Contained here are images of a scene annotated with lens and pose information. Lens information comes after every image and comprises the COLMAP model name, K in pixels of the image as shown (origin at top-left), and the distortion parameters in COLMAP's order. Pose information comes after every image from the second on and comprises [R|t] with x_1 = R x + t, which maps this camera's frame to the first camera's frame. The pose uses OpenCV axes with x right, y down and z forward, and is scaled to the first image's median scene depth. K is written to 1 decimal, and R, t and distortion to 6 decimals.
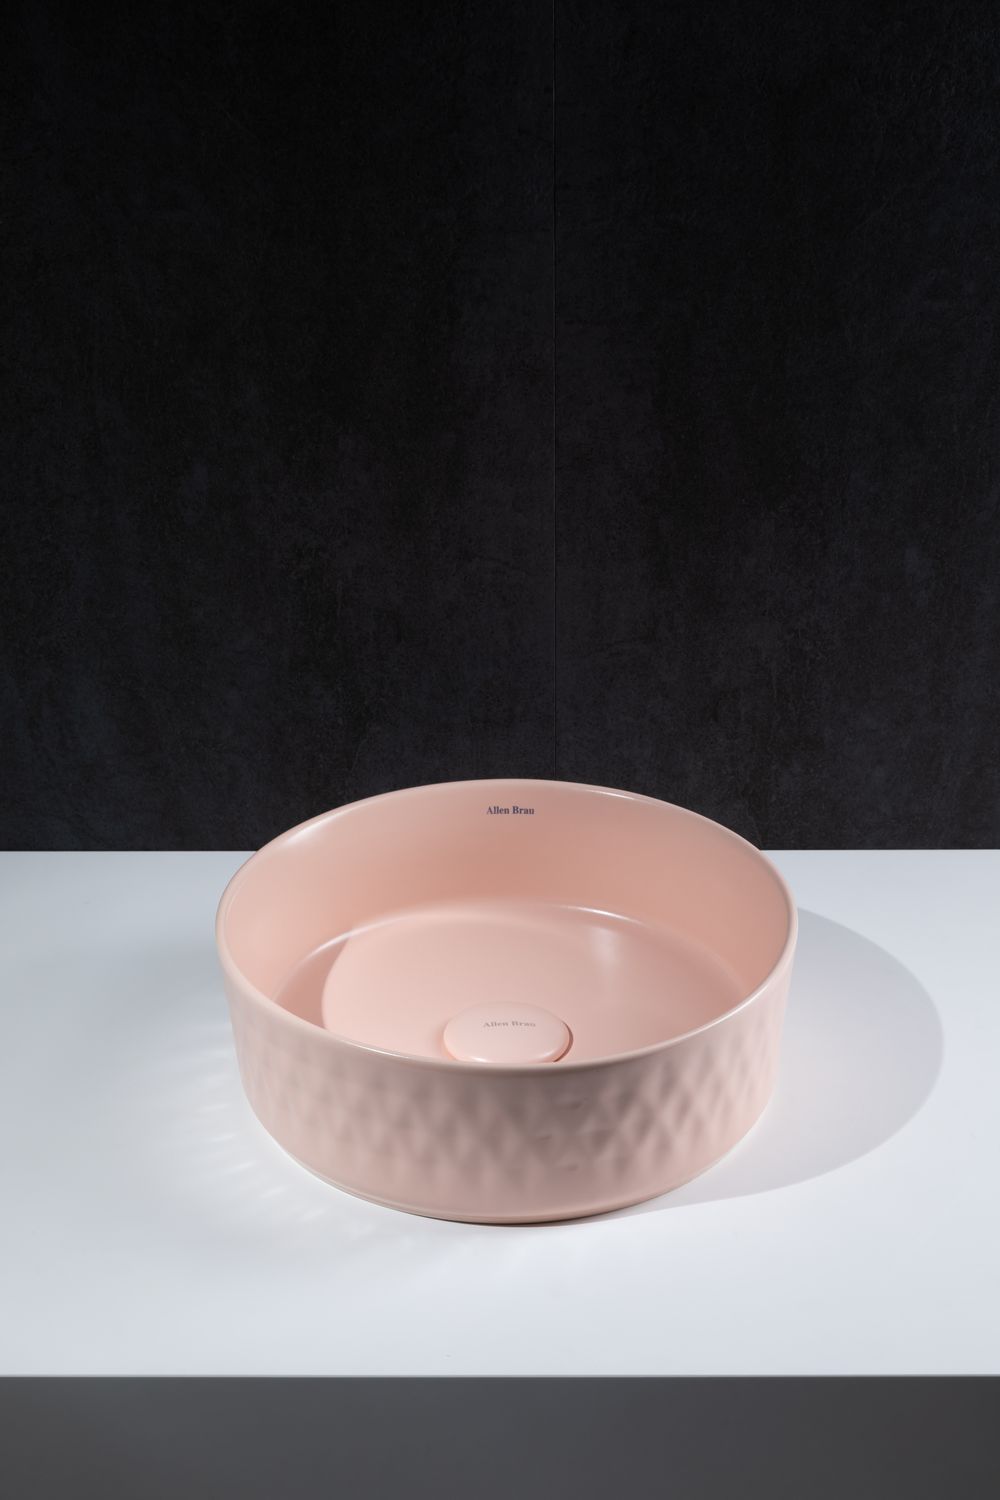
lens RADIAL K [[2838.3, 0, 501.5], [0, 2838.3, 754.3], [0, 0, 1]] dist [-0.010840, 0.000000]
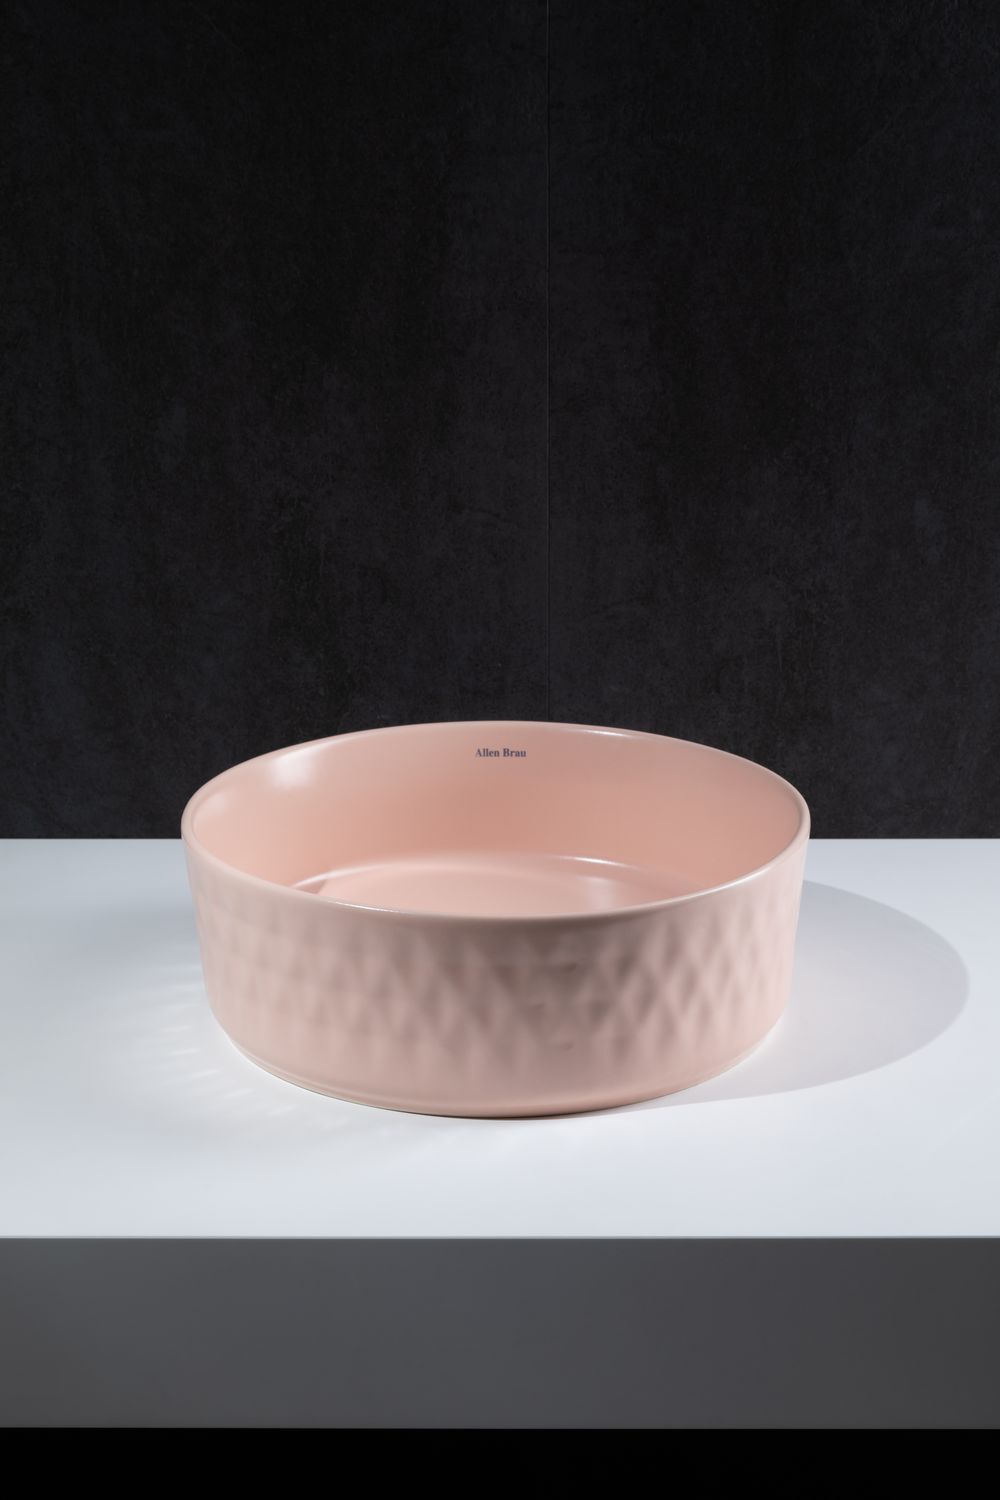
lens RADIAL K [[2838.3, 0, 498.3], [0, 2838.3, 758.5], [0, 0, 1]] dist [-0.010840, 0.000000]
pose [[0.999990, 0.004125, 0.001841, 0.000592], [-0.003774, 0.986861, -0.161530, 0.171268], [-0.002484, 0.161522, 0.986866, 0.072037]]
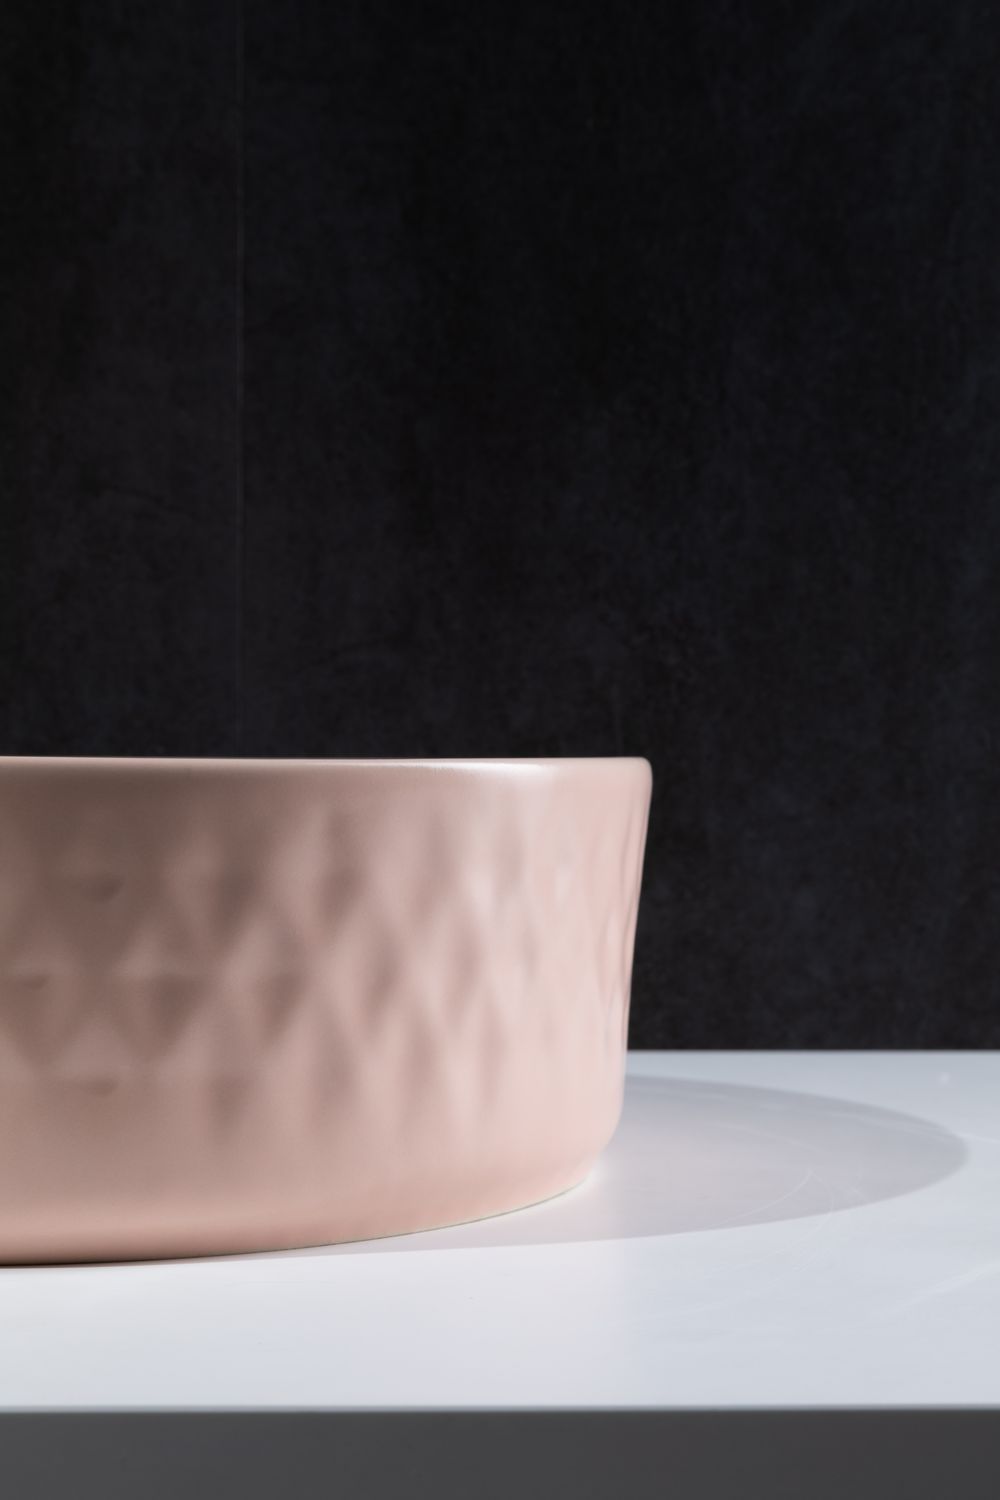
lens RADIAL K [[2645.5, 0, 501.2], [0, 2645.5, 755.3], [0, 0, 1]] dist [0.013244, 0.000000]
pose [[0.999652, 0.010706, 0.024119, 0.061627], [0.001218, 0.894308, -0.447451, 0.232325], [-0.026360, 0.447325, 0.893983, 0.539019]]
